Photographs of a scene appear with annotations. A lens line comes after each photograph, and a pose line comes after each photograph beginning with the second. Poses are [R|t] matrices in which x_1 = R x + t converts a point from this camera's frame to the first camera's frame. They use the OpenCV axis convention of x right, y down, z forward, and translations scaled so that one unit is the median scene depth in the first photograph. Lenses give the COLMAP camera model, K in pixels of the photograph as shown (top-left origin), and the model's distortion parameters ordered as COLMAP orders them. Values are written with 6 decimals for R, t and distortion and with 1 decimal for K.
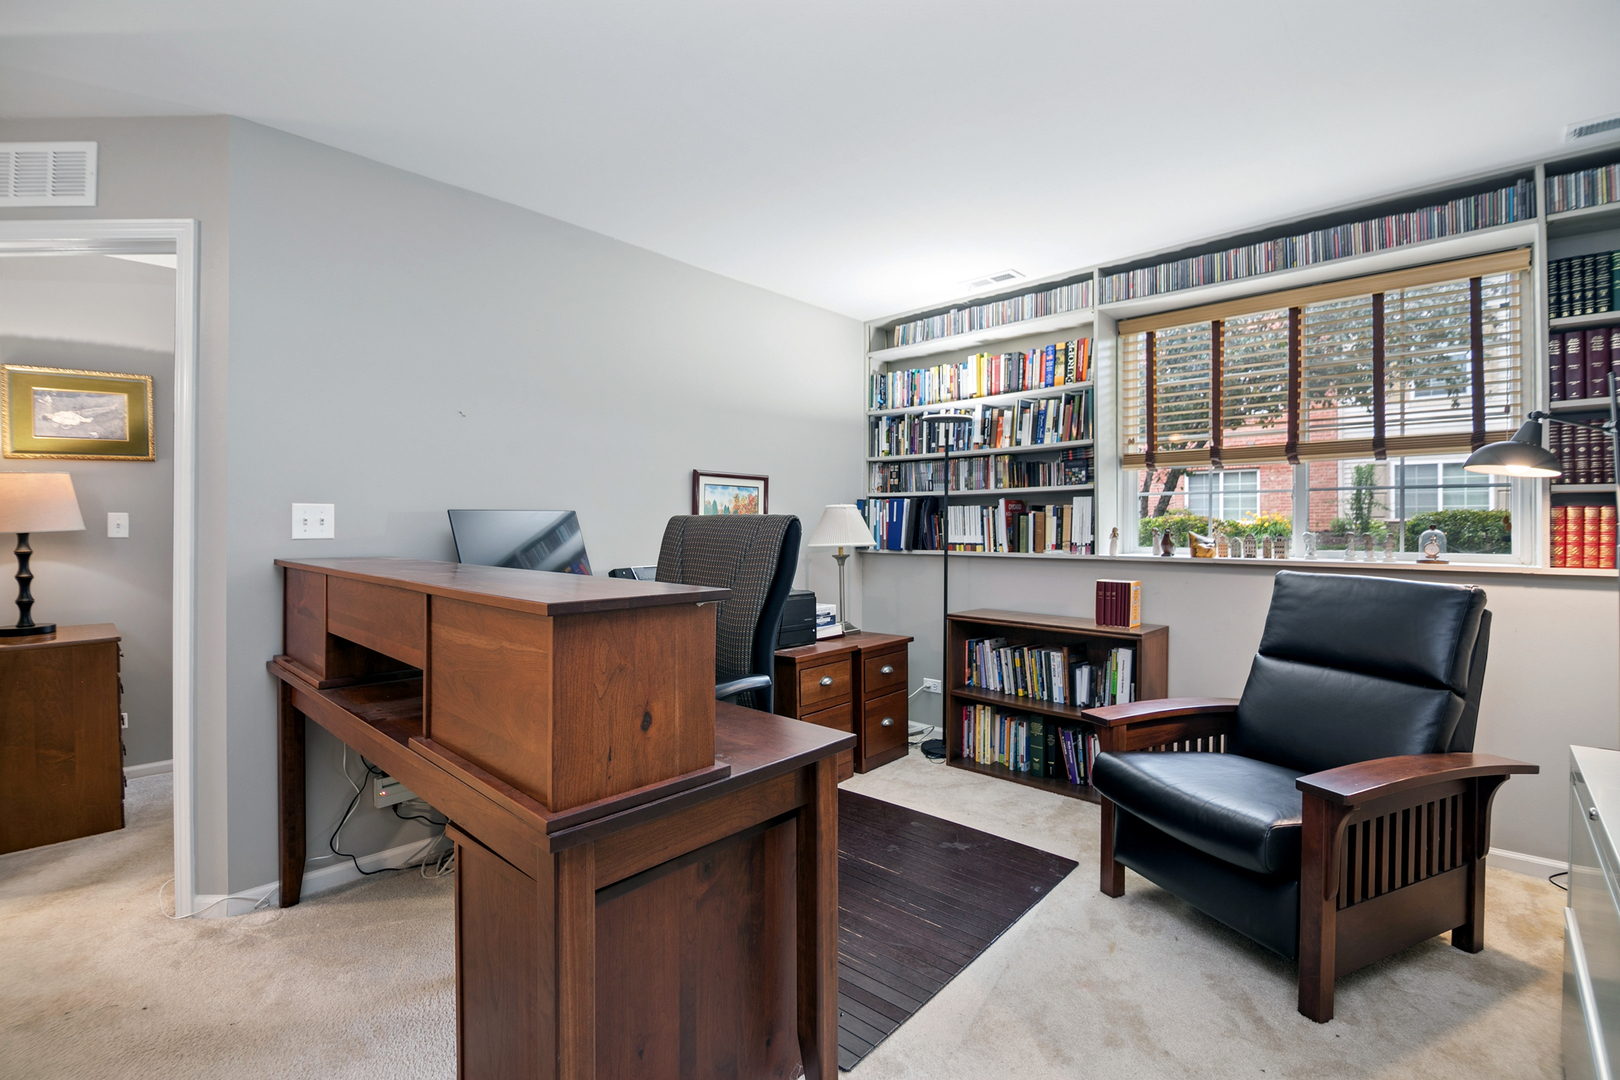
lens RADIAL K [[722.6, 0, 809.3], [0, 722.6, 532.2], [0, 0, 1]] dist [-0.003000, -0.009293]
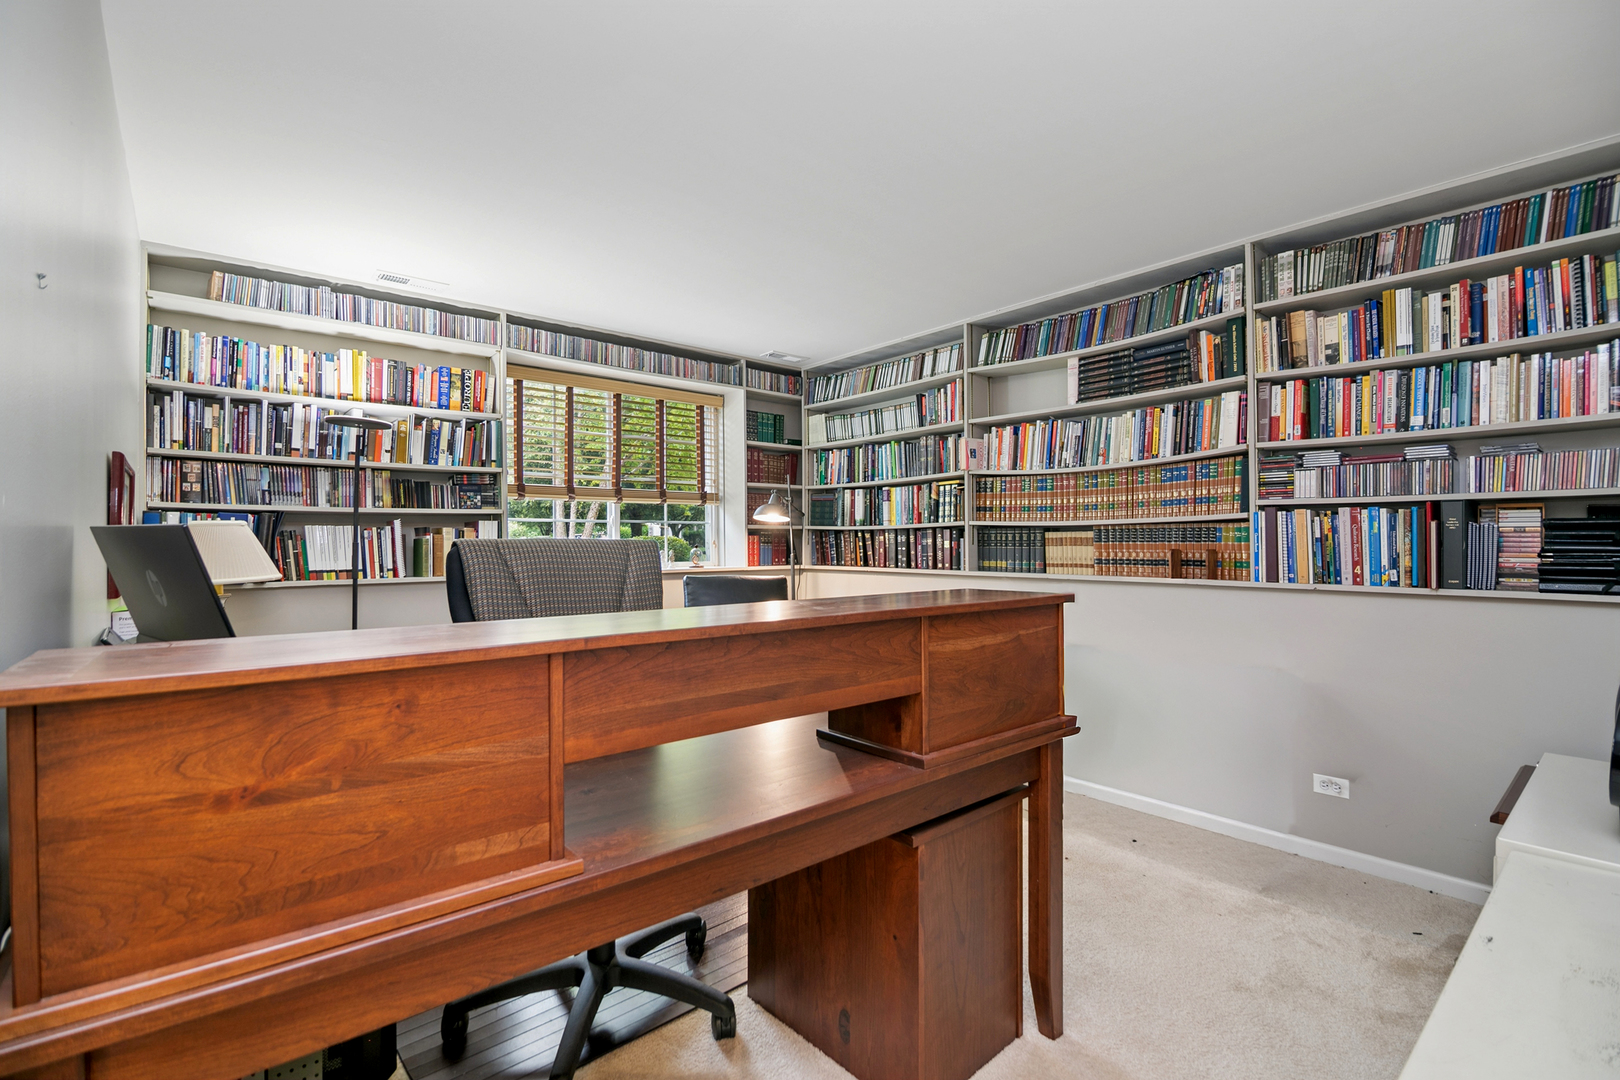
lens RADIAL K [[736.0, 0, 813.3], [0, 736.0, 544.7], [0, 0, 1]] dist [-0.000180, -0.009873]
pose [[0.113080, -0.002244, 0.993583, -0.586680], [0.013709, 0.999906, 0.000698, -0.007630], [-0.993491, 0.013542, 0.113100, 0.368332]]
